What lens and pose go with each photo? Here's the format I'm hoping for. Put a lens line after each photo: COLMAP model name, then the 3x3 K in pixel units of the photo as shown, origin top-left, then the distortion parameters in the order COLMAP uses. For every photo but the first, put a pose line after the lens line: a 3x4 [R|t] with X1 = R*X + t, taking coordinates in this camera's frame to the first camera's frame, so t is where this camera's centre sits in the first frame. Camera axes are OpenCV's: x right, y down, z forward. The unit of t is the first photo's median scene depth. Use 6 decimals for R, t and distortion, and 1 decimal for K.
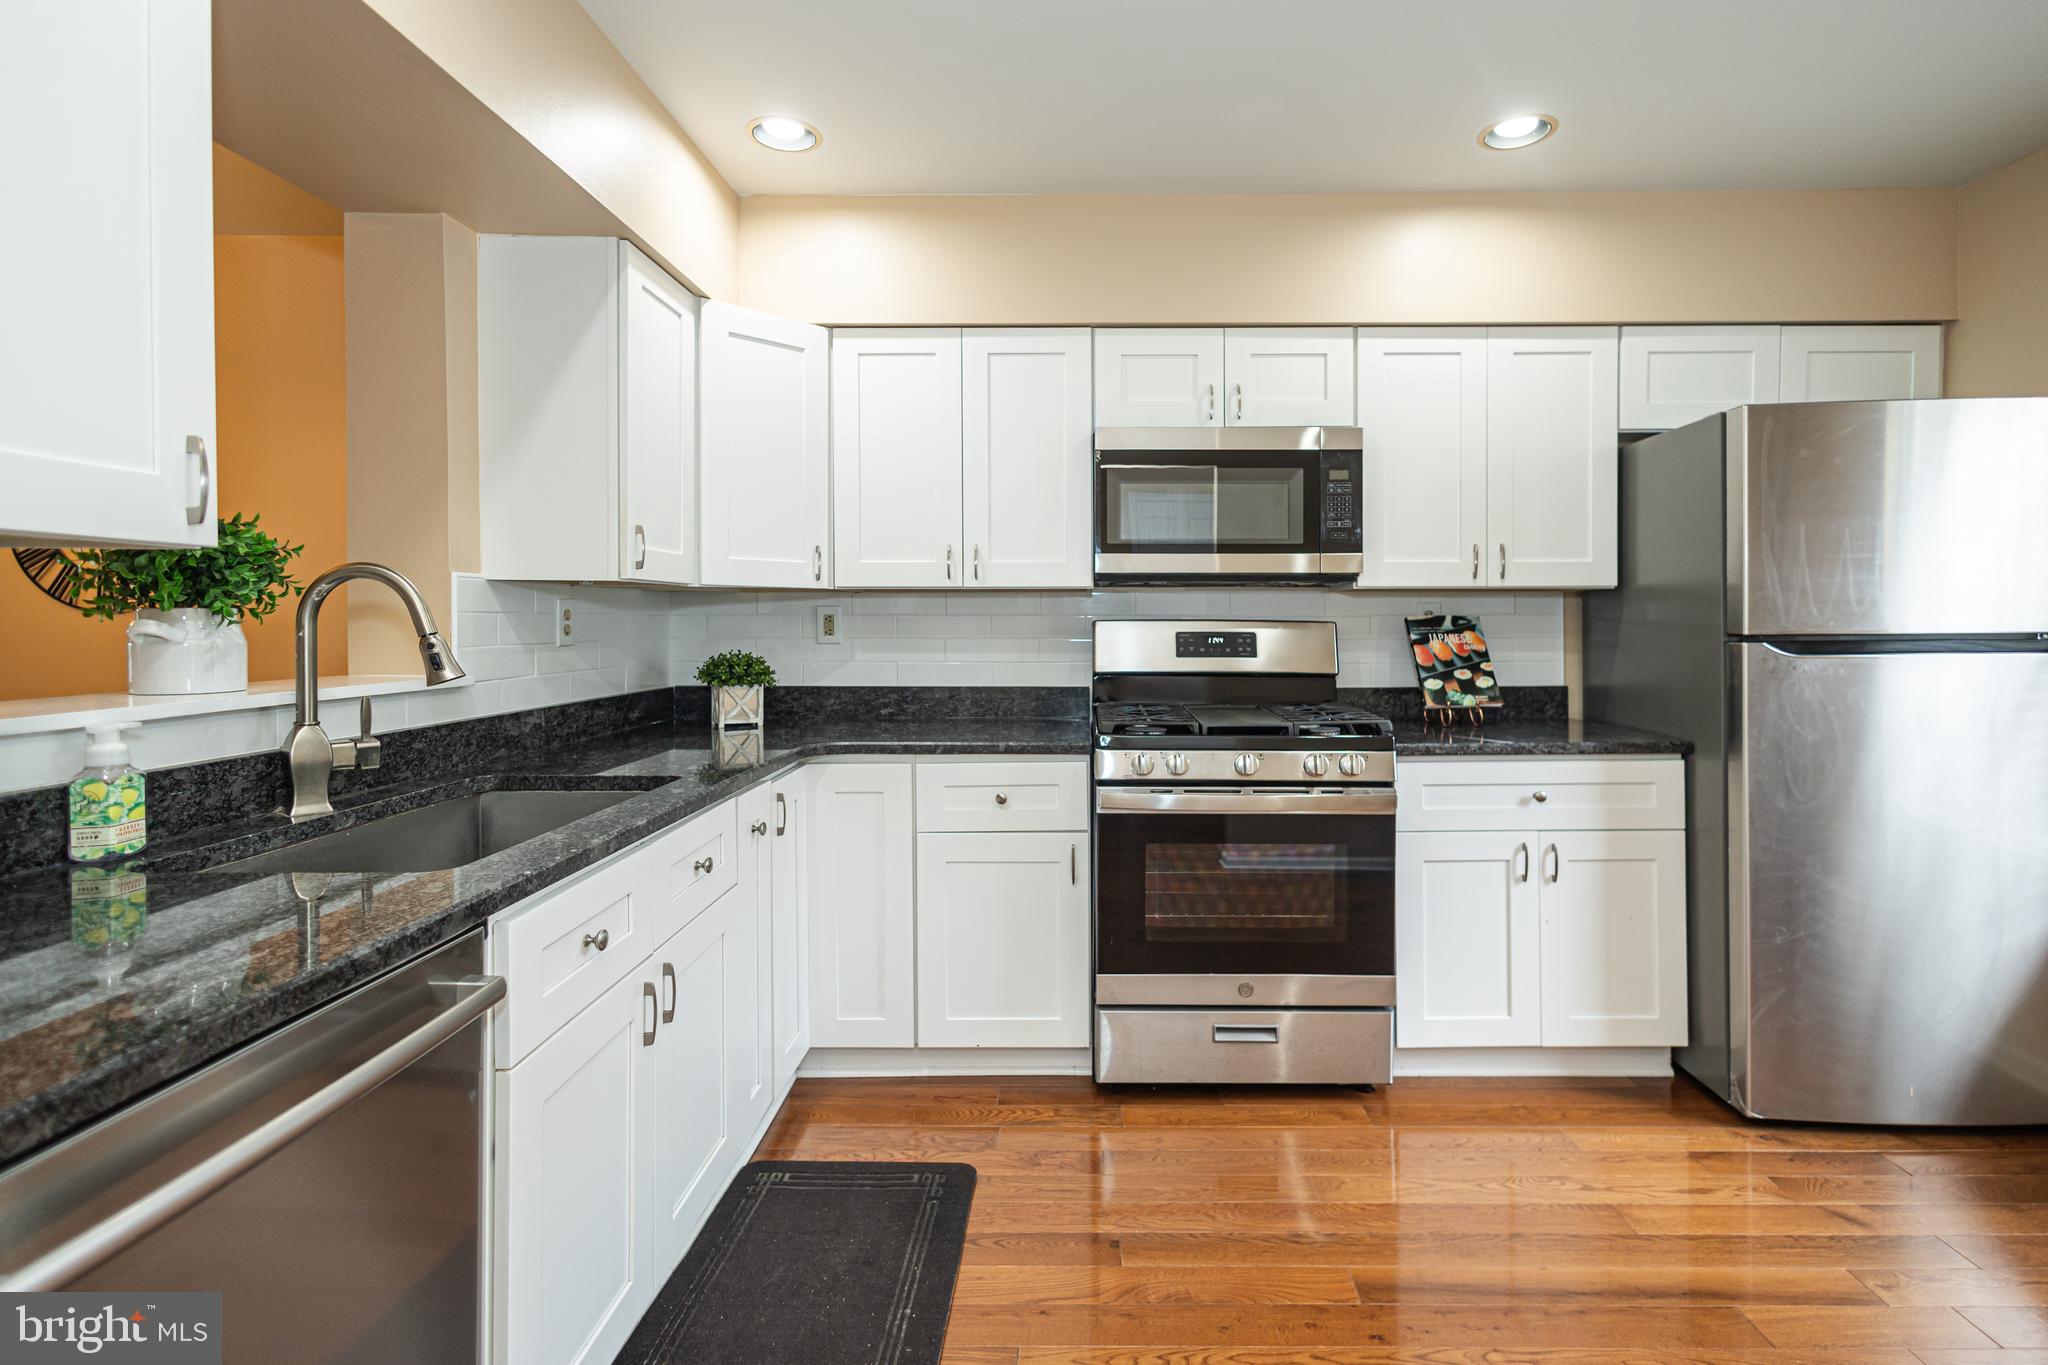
lens RADIAL K [[967.9, 0, 1077.1], [0, 967.9, 627.3], [0, 0, 1]] dist [0.011666, -0.000169]
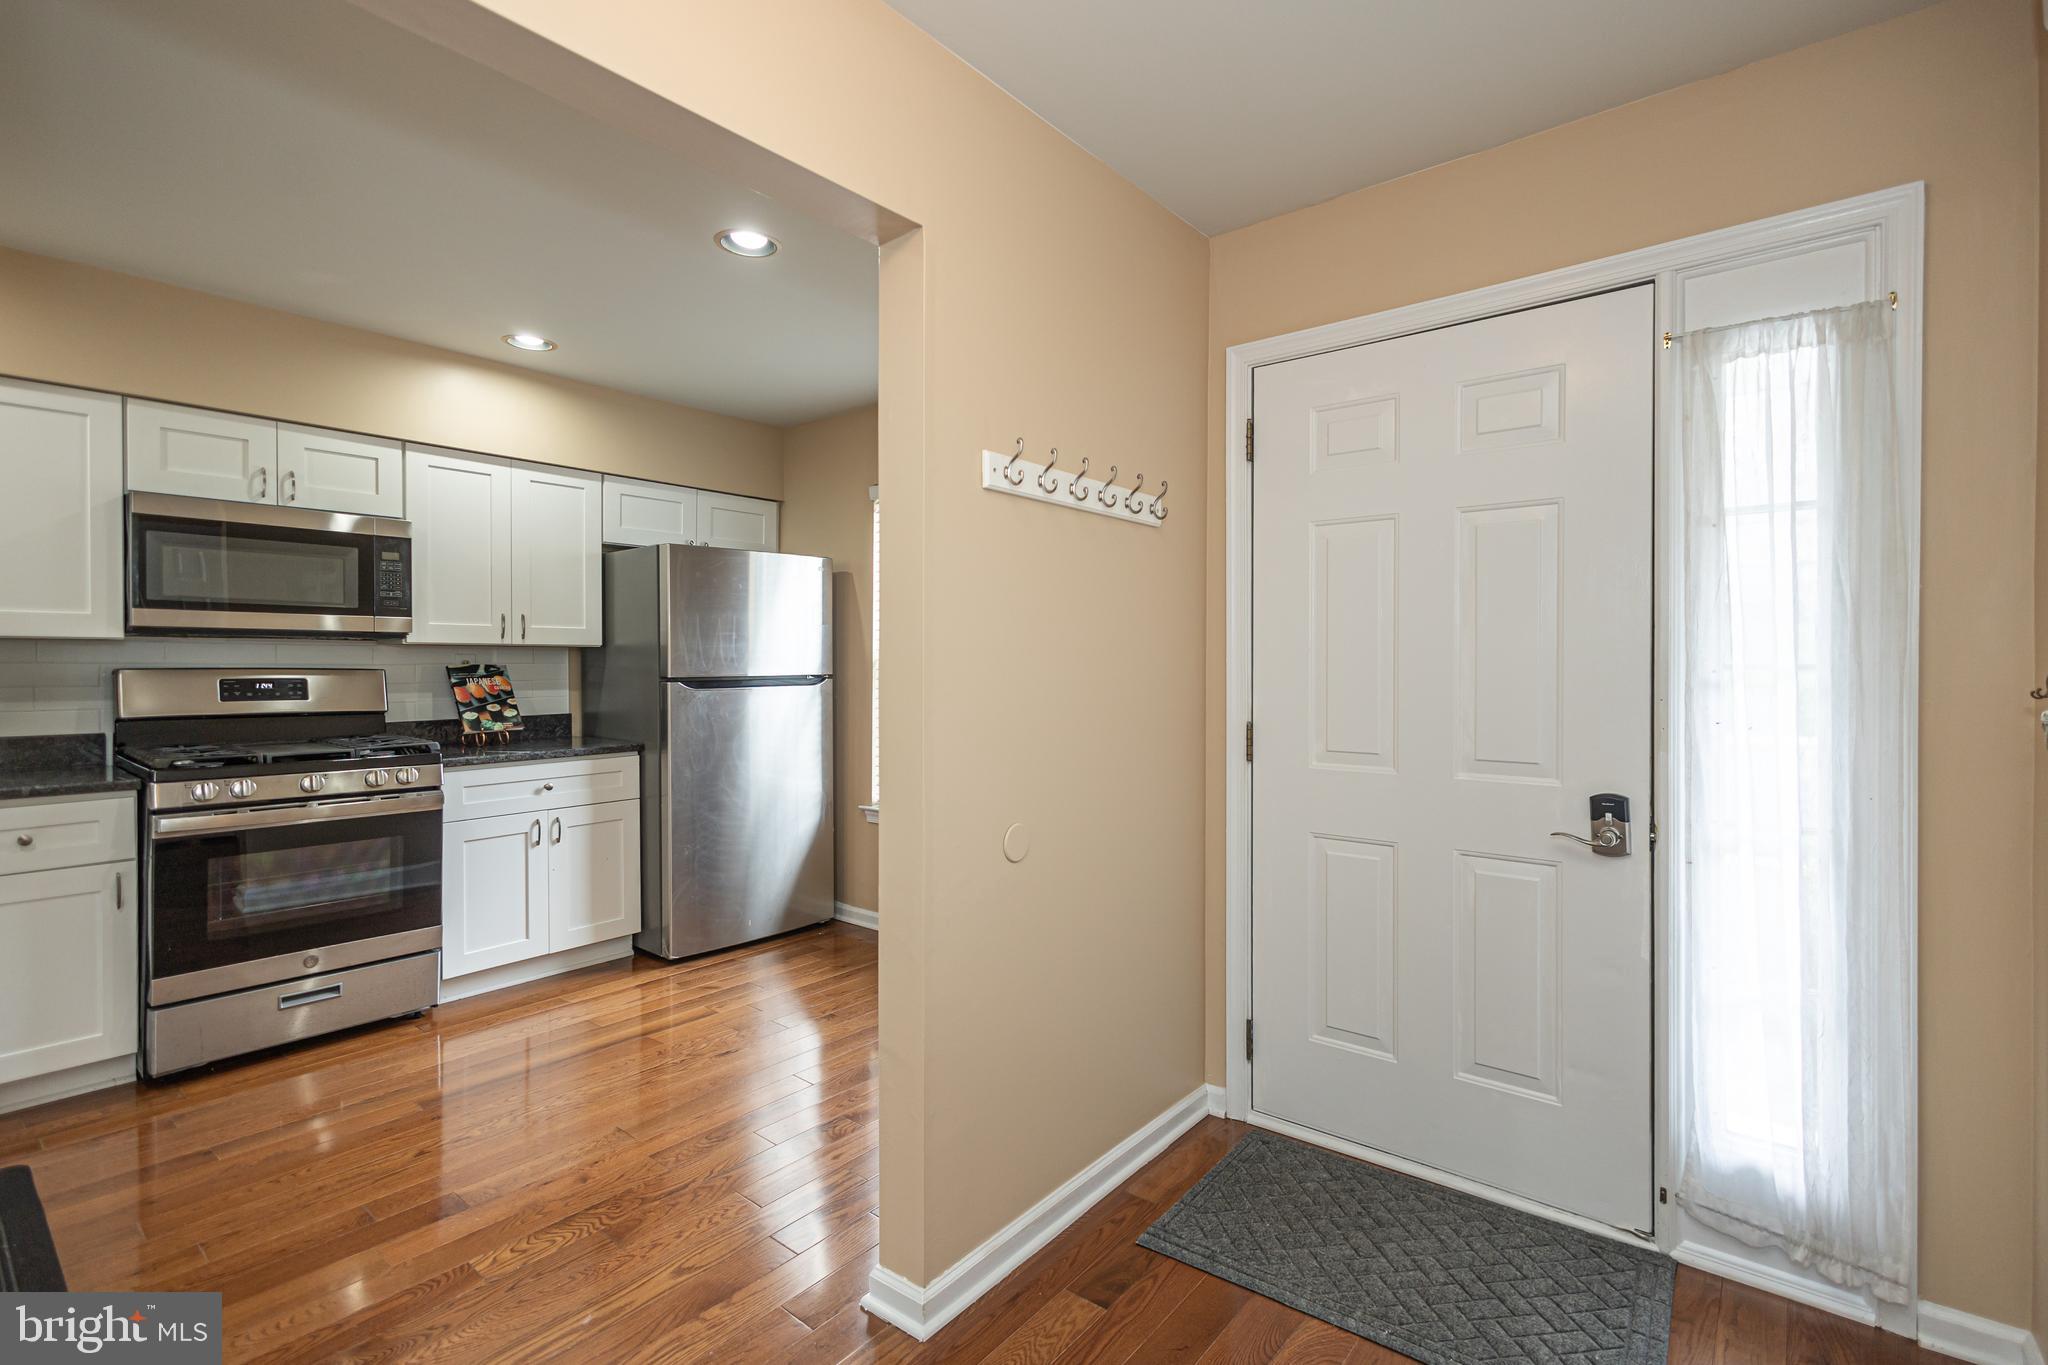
lens RADIAL K [[941.8, 0, 1024.5], [0, 941.8, 668.3], [0, 0, 1]] dist [0.003293, 0.000122]
pose [[0.628197, -0.002813, 0.778049, -0.176078], [0.000391, 0.999994, 0.003299, -0.011775], [-0.778054, -0.001768, 0.628195, -0.442741]]
